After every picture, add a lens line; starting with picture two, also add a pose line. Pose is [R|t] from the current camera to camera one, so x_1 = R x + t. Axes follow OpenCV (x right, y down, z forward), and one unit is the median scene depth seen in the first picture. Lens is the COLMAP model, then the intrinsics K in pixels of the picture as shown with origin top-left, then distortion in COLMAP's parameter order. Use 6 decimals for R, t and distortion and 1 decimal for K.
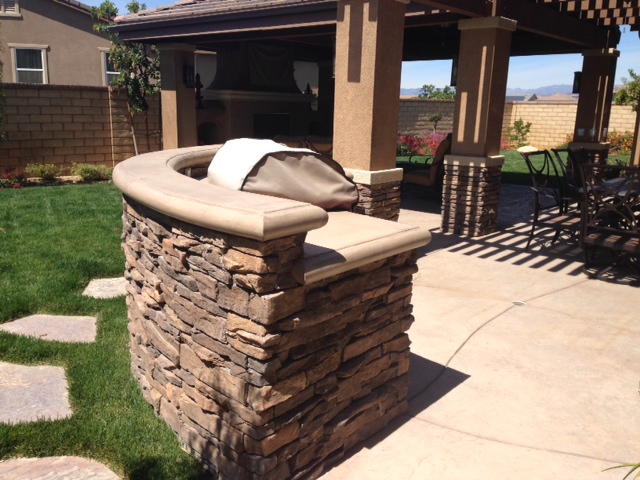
lens RADIAL K [[573.7, 0, 316.0], [0, 573.7, 239.4], [0, 0, 1]] dist [0.136789, -0.209070]
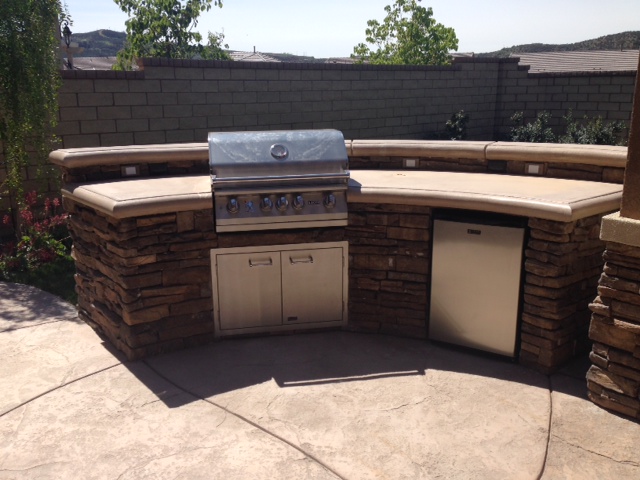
lens RADIAL K [[573.7, 0, 316.0], [0, 573.7, 239.4], [0, 0, 1]] dist [0.136789, -0.209070]
pose [[-0.188058, 0.226712, -0.955634, 1.283645], [-0.204708, 0.942577, 0.263899, -0.347956], [0.960588, 0.245254, -0.130849, 1.636412]]
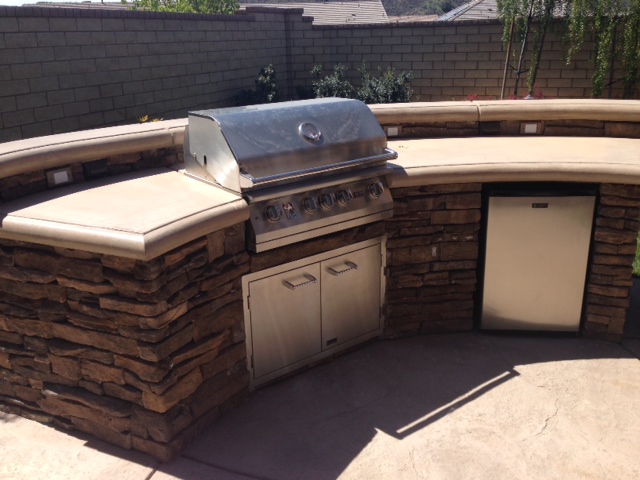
lens RADIAL K [[573.7, 0, 316.0], [0, 573.7, 239.4], [0, 0, 1]] dist [0.136789, -0.209070]
pose [[0.273996, 0.291926, -0.916355, 0.953030], [-0.179424, 0.951606, 0.249507, -0.244432], [0.944846, 0.096052, 0.313114, 1.040595]]
